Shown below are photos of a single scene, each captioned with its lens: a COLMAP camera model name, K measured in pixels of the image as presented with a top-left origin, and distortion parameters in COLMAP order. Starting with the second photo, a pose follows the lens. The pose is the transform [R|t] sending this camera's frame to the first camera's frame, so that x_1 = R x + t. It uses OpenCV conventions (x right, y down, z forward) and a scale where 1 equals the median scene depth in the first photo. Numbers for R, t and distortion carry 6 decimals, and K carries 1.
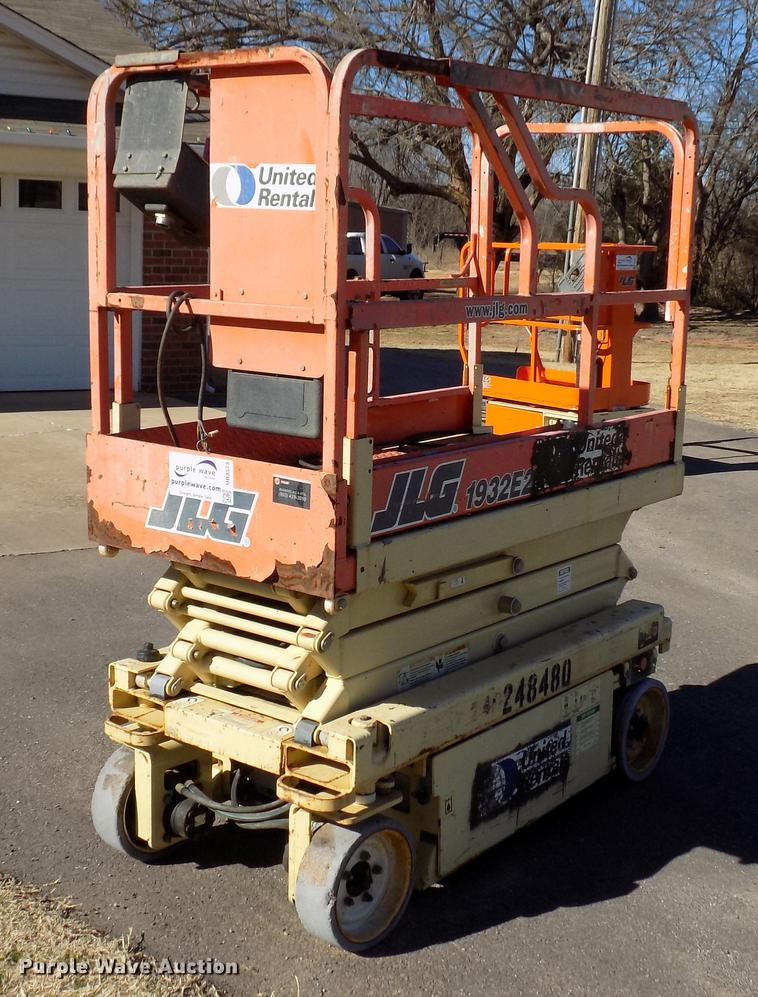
lens RADIAL K [[1399.7, 0, 381.8], [0, 1399.7, 456.4], [0, 0, 1]] dist [-0.014434, 0.000000]
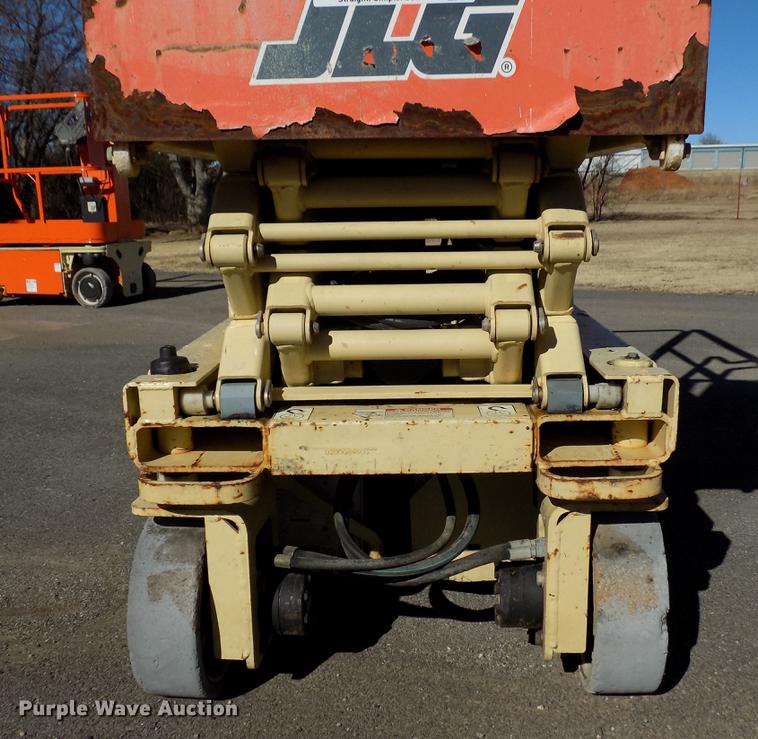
lens RADIAL K [[944.6, 0, 413.1], [0, 944.6, 410.5], [0, 0, 1]] dist [-0.014763, 0.000000]
pose [[0.790162, -0.175180, 0.587330, -0.342325], [0.136249, 0.984510, 0.110343, 0.137263], [-0.597562, -0.007166, 0.801791, 0.648590]]
